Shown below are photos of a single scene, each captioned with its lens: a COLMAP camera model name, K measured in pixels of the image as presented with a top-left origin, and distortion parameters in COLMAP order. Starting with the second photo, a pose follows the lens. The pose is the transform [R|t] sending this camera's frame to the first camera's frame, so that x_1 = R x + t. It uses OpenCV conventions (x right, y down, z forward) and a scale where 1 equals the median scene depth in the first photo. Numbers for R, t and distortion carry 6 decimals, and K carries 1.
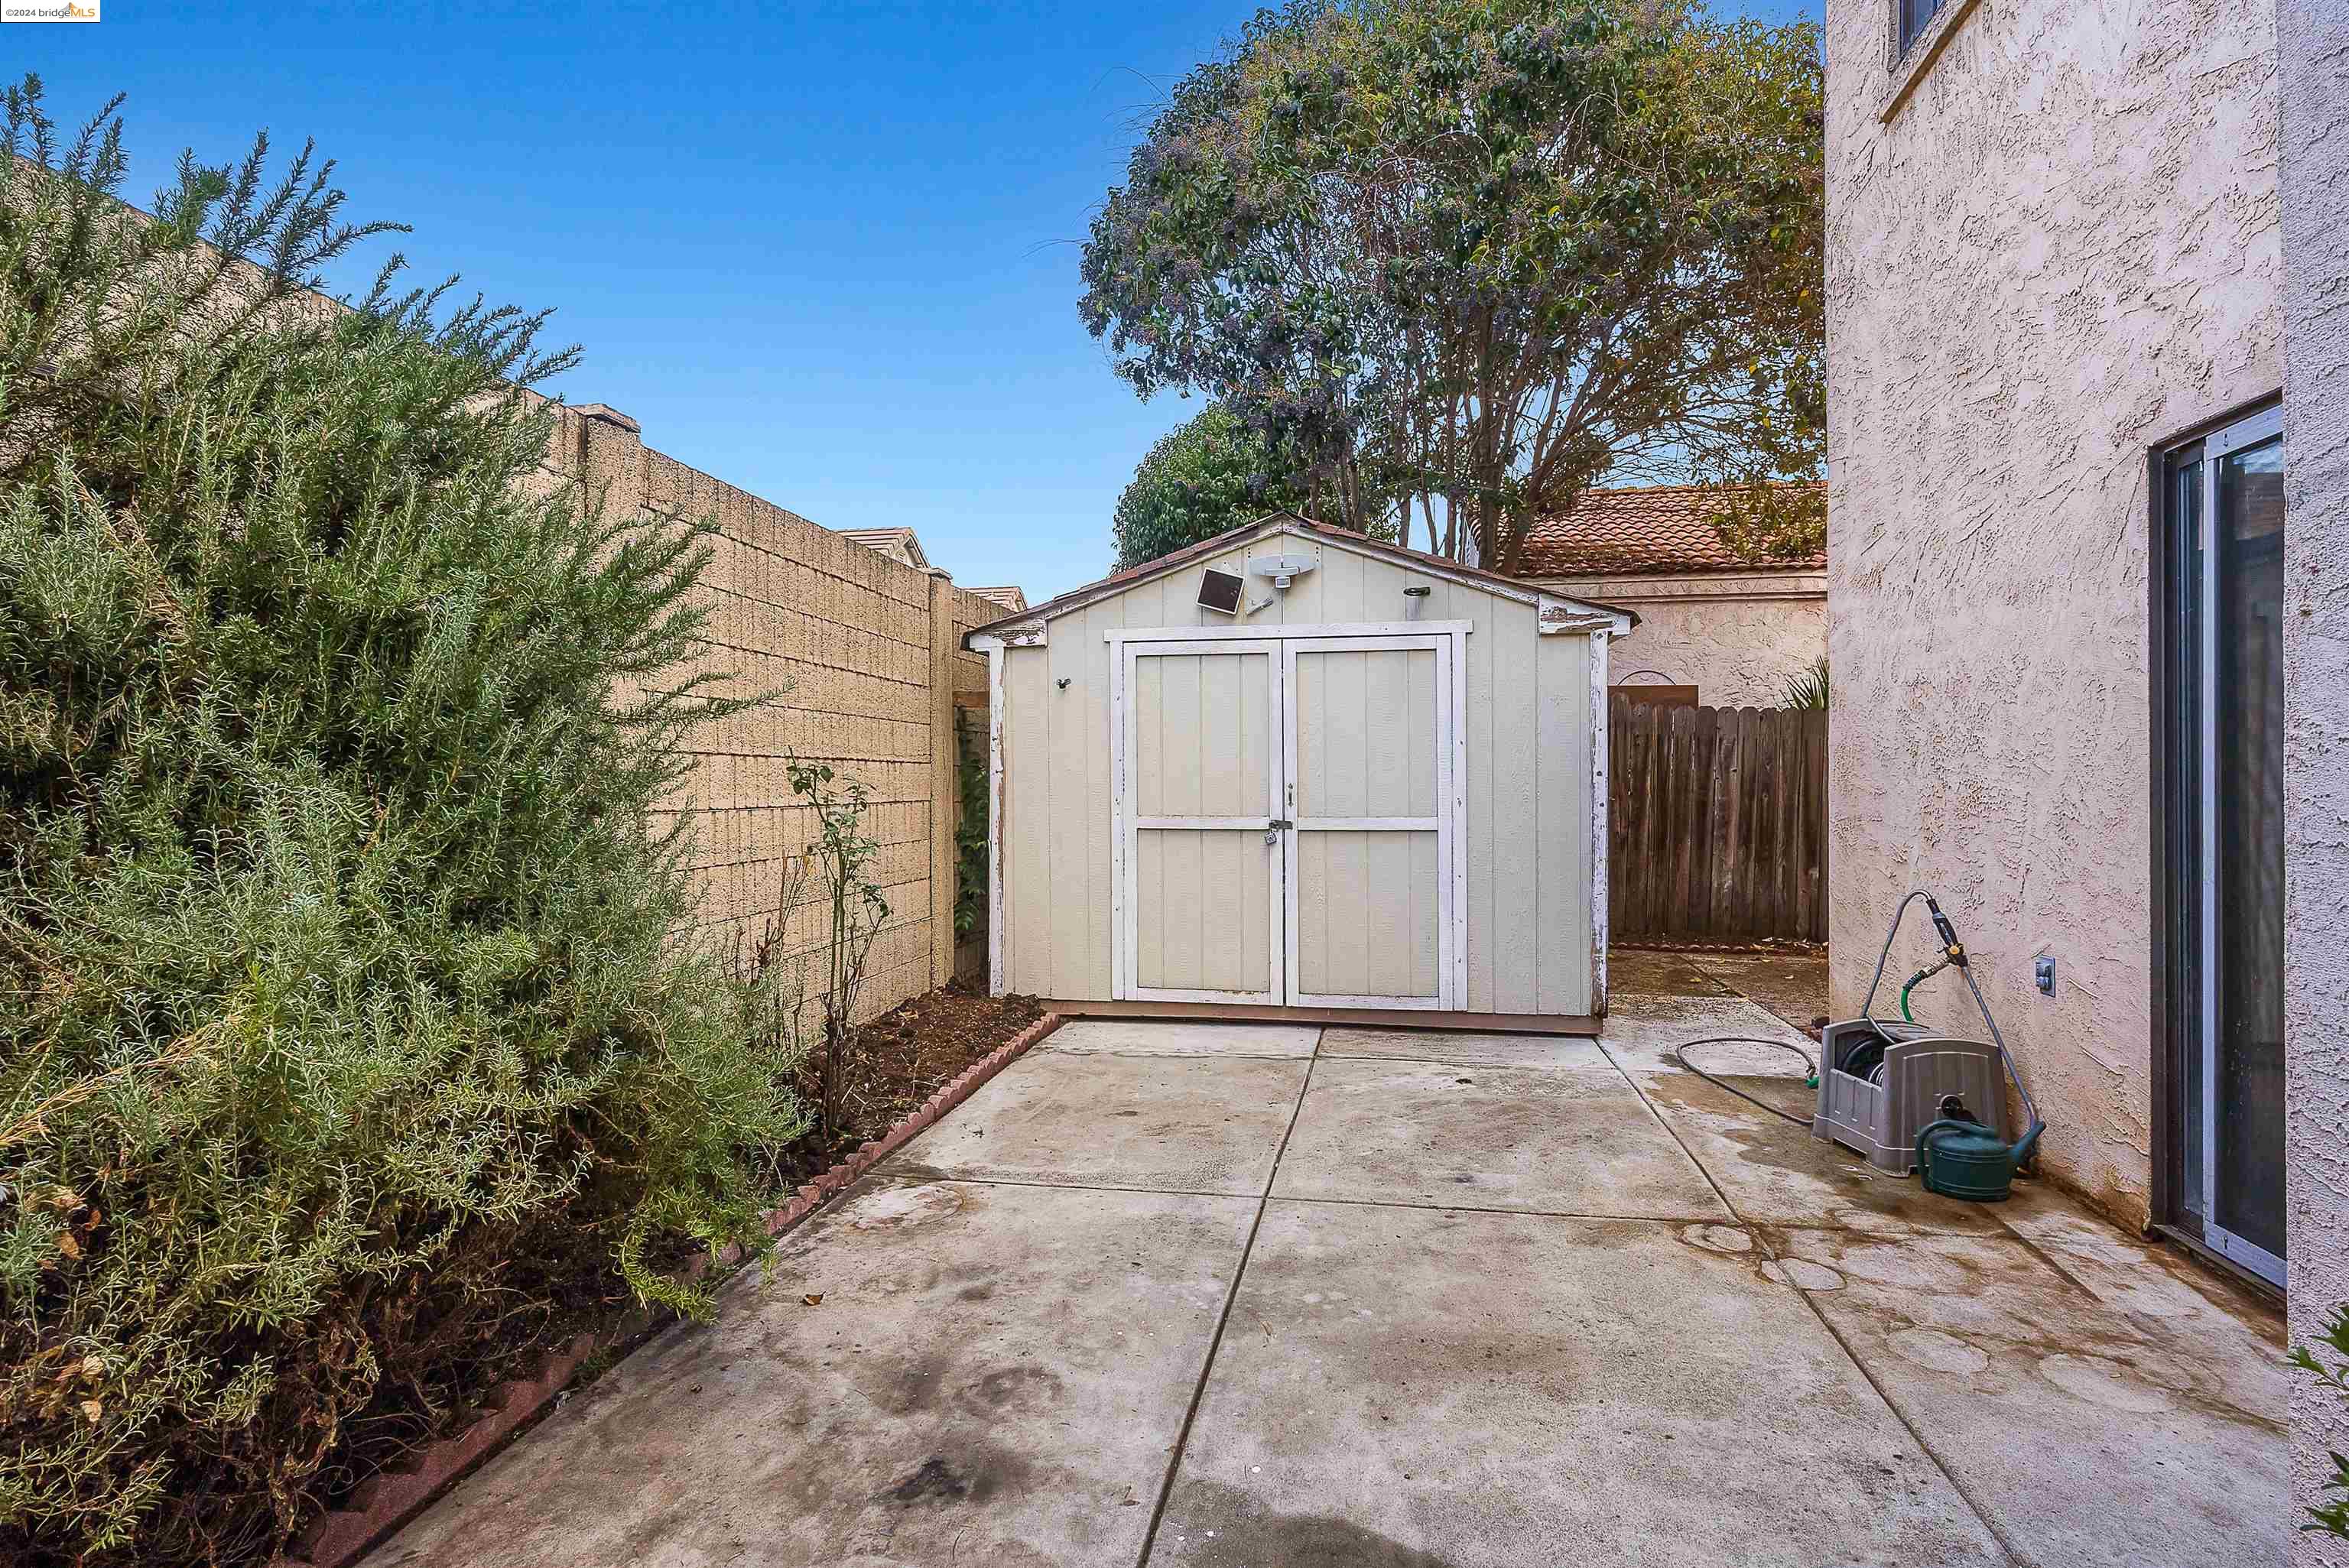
lens RADIAL K [[1125.7, 0, 1175.0], [0, 1125.7, 784.0], [0, 0, 1]] dist [-0.004399, 0.002666]
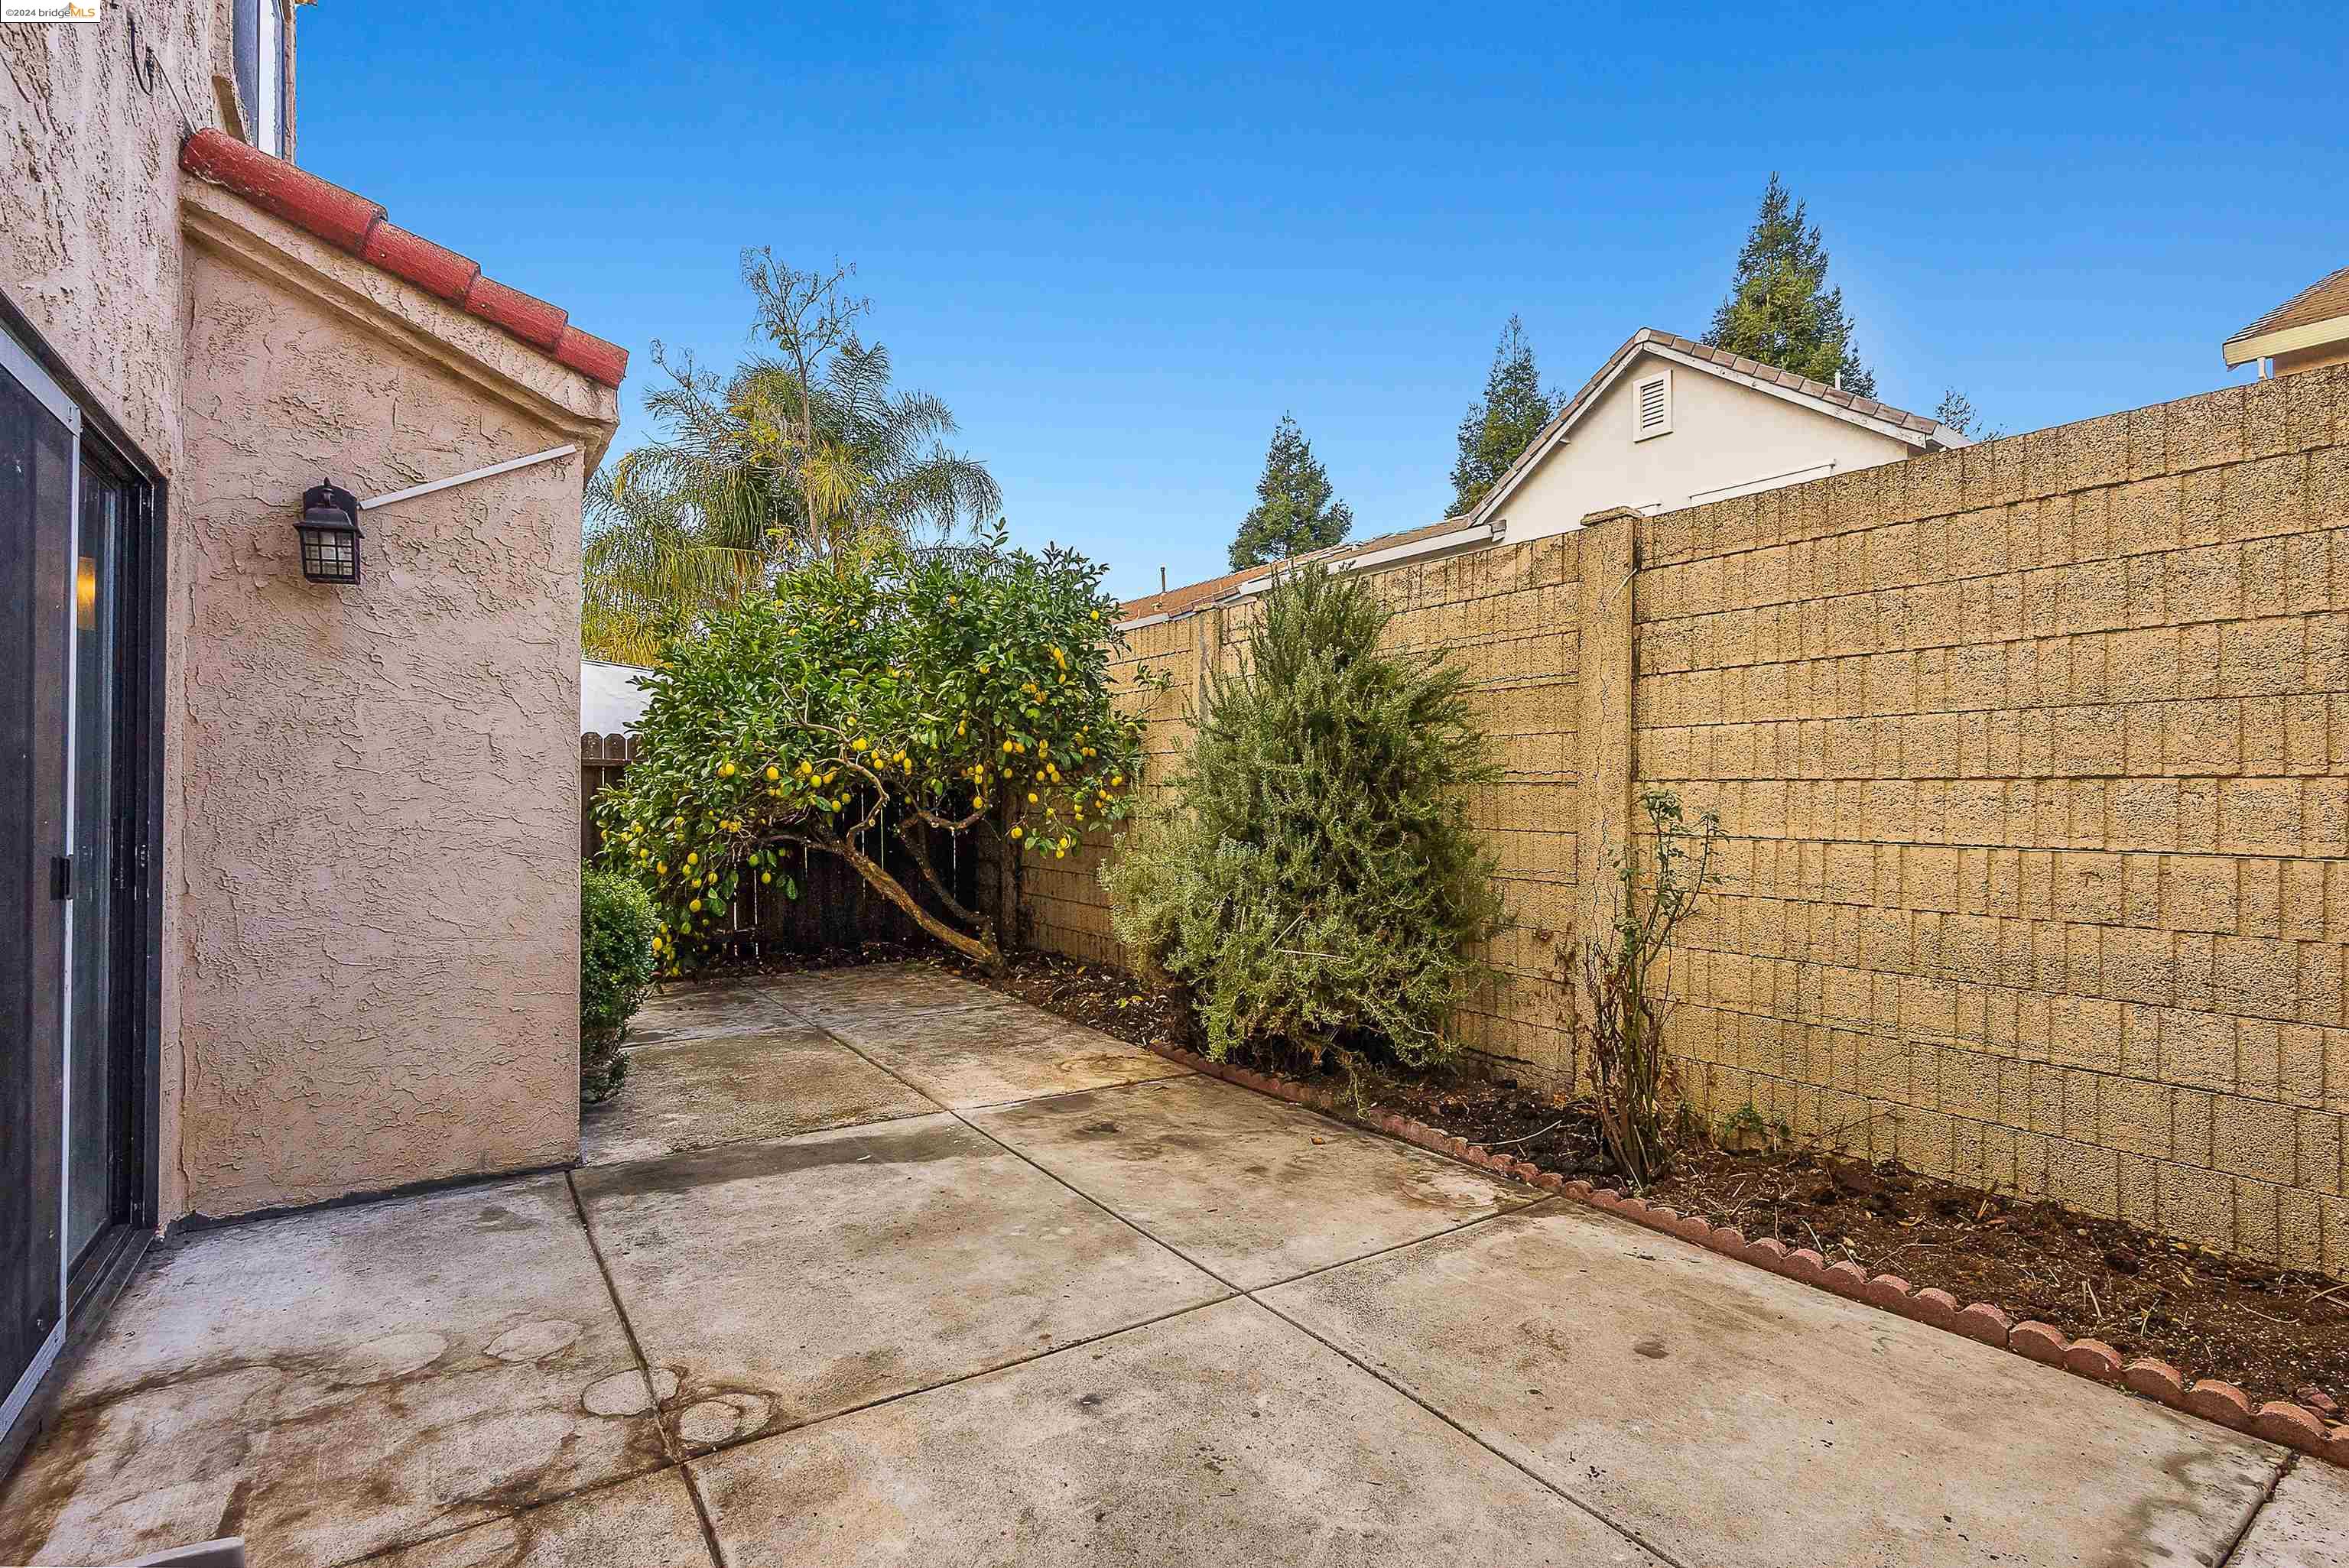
lens RADIAL K [[1067.3, 0, 1183.8], [0, 1067.3, 797.4], [0, 0, 1]] dist [-0.007924, 0.001096]
pose [[-0.692677, -0.003232, -0.721241, 0.795189], [-0.007502, 0.999968, 0.002724, -0.014191], [0.721209, 0.007297, -0.692679, 1.735423]]
